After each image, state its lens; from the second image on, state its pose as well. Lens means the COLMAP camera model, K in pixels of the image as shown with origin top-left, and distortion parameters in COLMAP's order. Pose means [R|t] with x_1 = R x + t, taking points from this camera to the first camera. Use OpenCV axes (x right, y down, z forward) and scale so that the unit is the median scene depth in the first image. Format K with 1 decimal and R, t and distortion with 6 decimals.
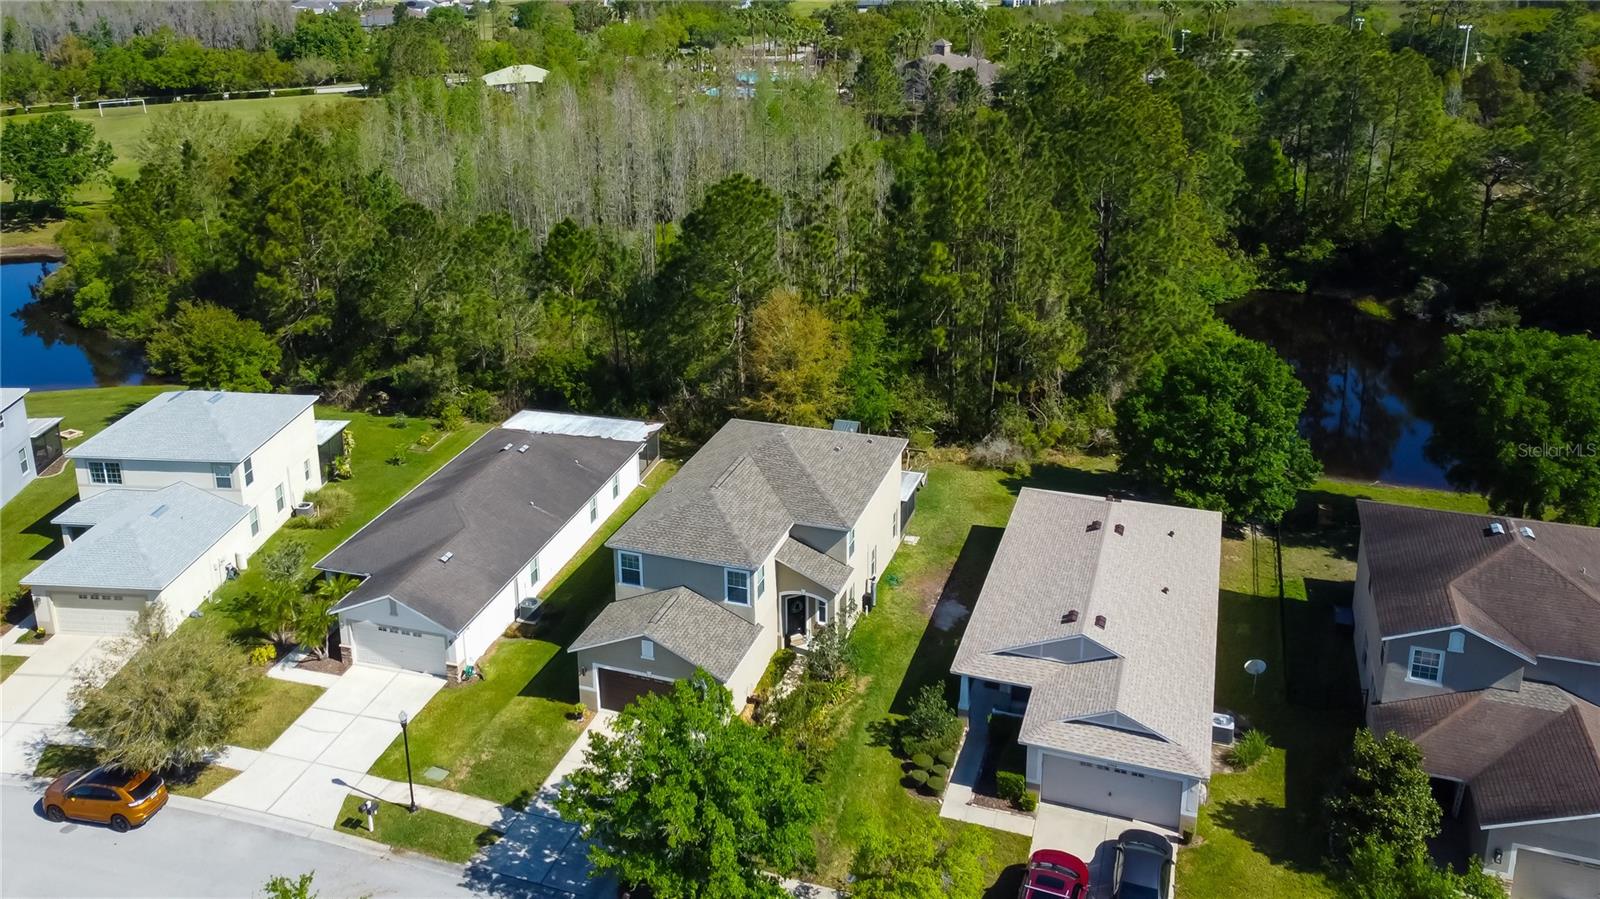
lens RADIAL K [[1265.7, 0, 736.3], [0, 1265.7, 349.3], [0, 0, 1]] dist [0.006400, 0.016769]
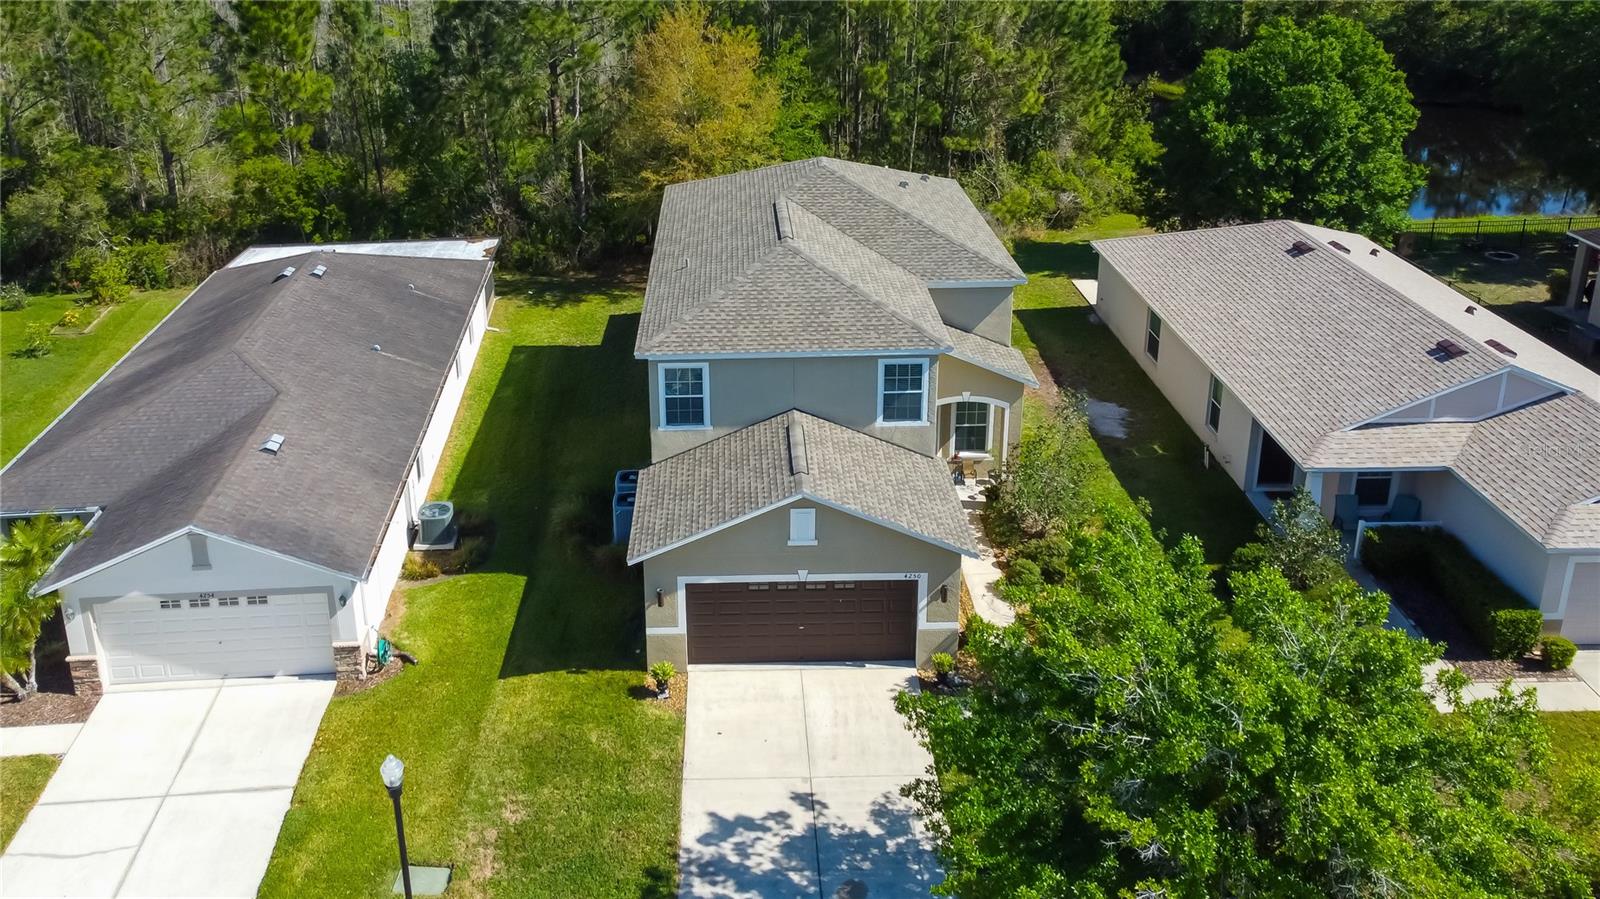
lens RADIAL K [[1265.7, 0, 739.6], [0, 1265.7, 317.0], [0, 0, 1]] dist [0.006400, 0.016769]
pose [[0.931707, -0.115776, 0.344263, -0.223746], [0.109810, 0.993269, 0.036850, 0.116540], [-0.346212, 0.003471, 0.938150, 0.468027]]
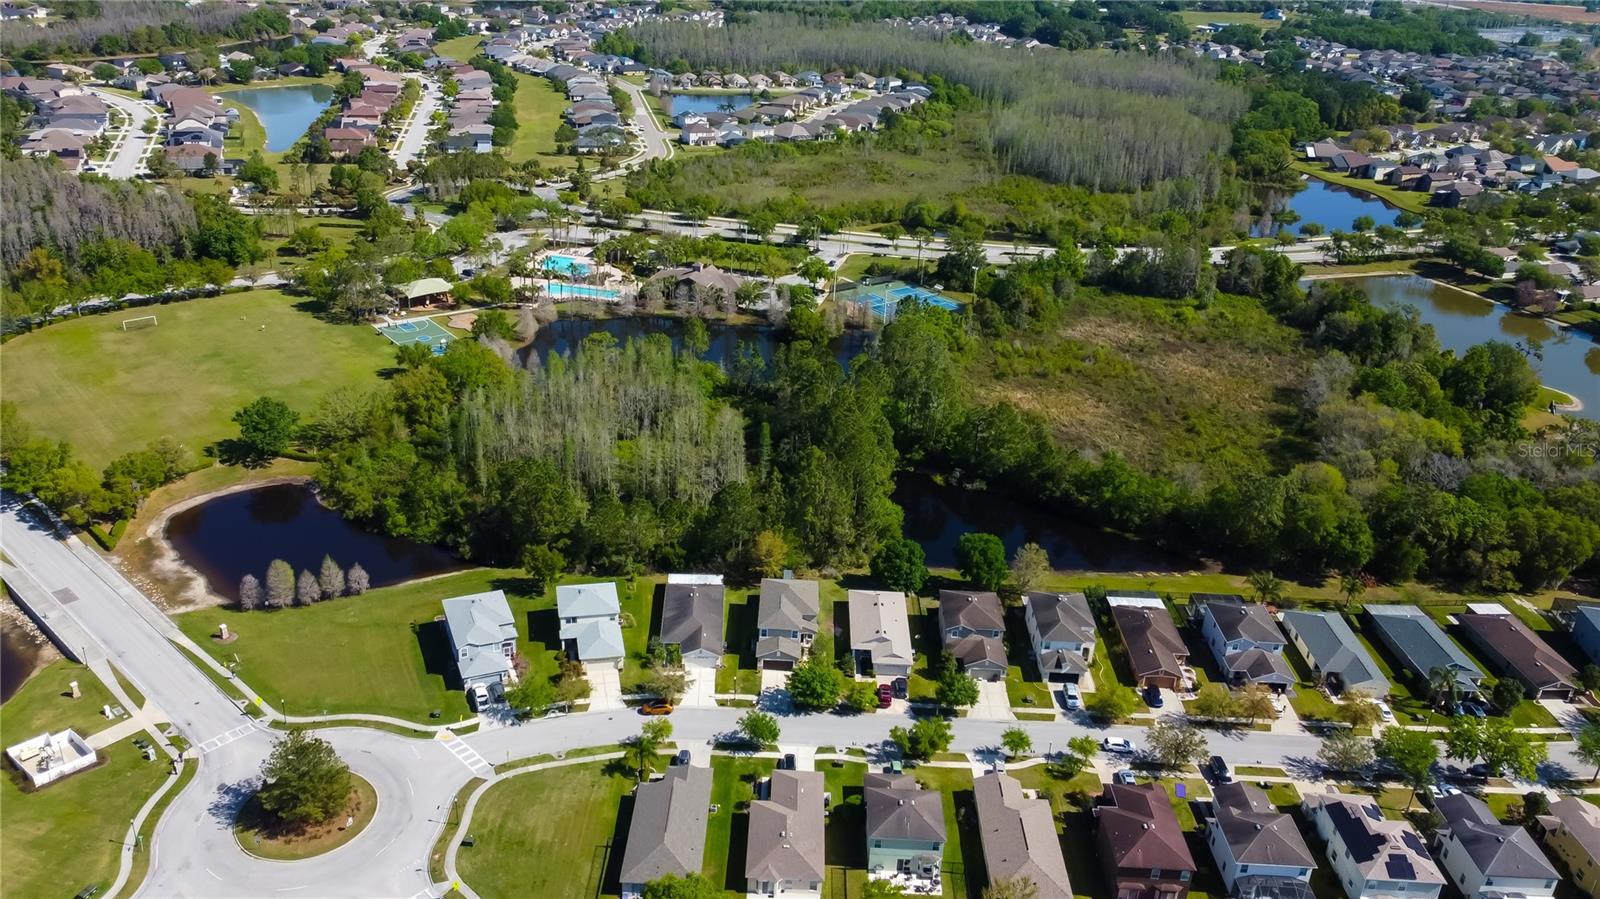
lens RADIAL K [[1165.5, 0, 799.3], [0, 1165.5, 469.2], [0, 0, 1]] dist [0.009698, 0.014222]
pose [[0.936758, -0.083987, 0.339751, -1.036729], [0.041573, 0.990608, 0.130257, -0.693383], [-0.347500, -0.107895, 0.931452, -2.025443]]
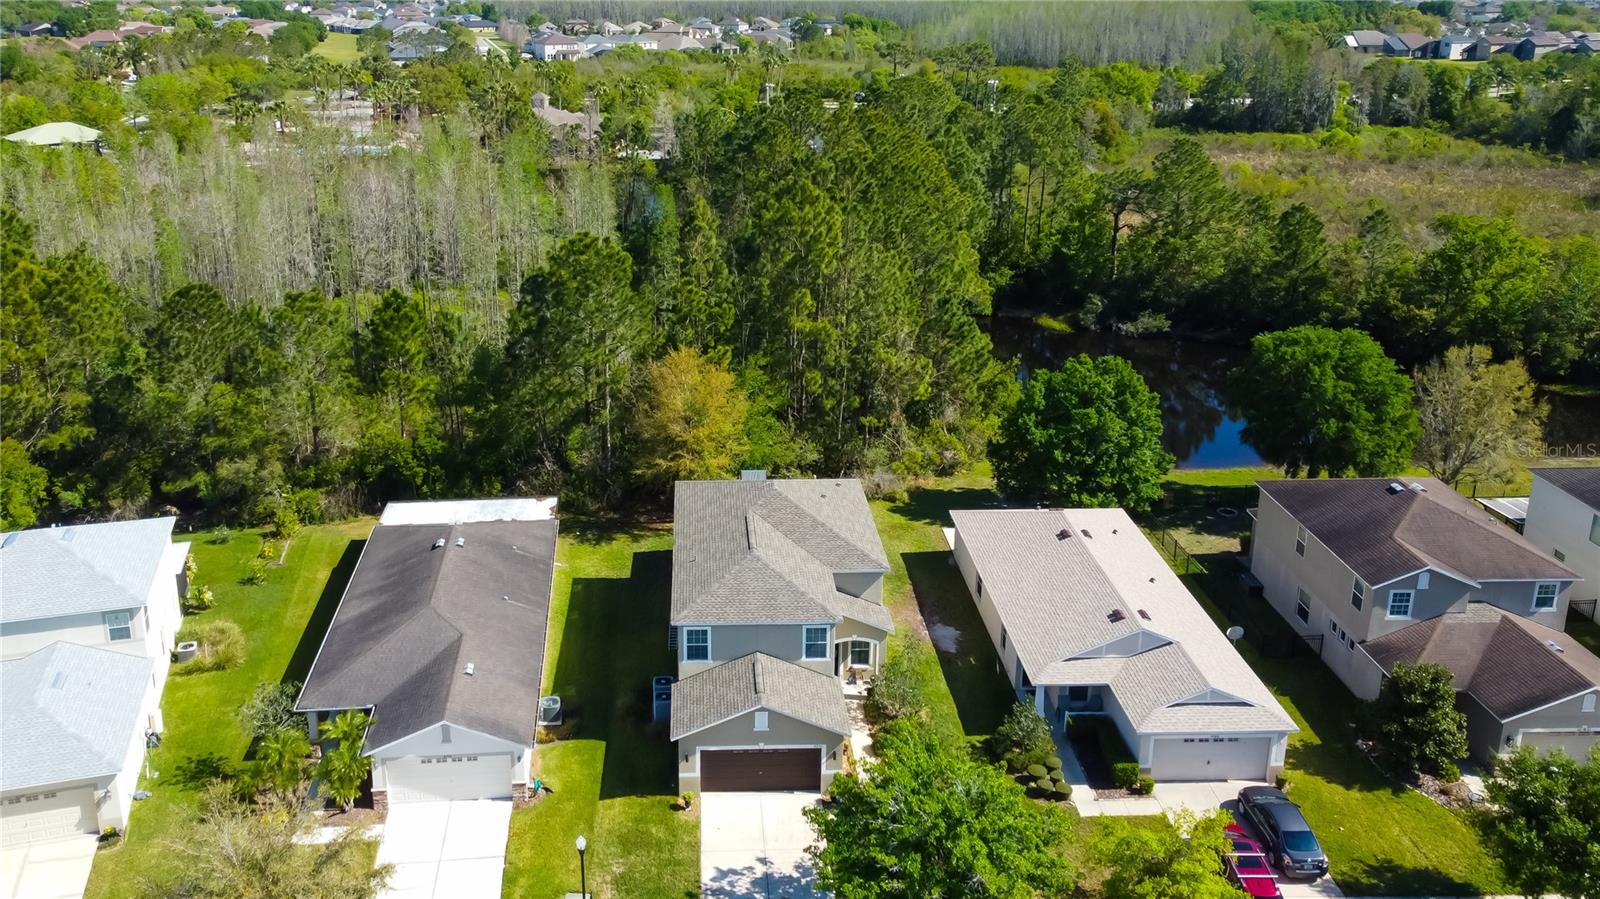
lens RADIAL K [[1265.7, 0, 748.4], [0, 1265.7, 388.2], [0, 0, 1]] dist [0.006400, 0.016769]
pose [[0.918224, -0.095176, 0.384456, -0.374509], [0.098937, 0.995043, 0.010035, -0.024462], [-0.383505, 0.028823, 0.923089, 0.084444]]
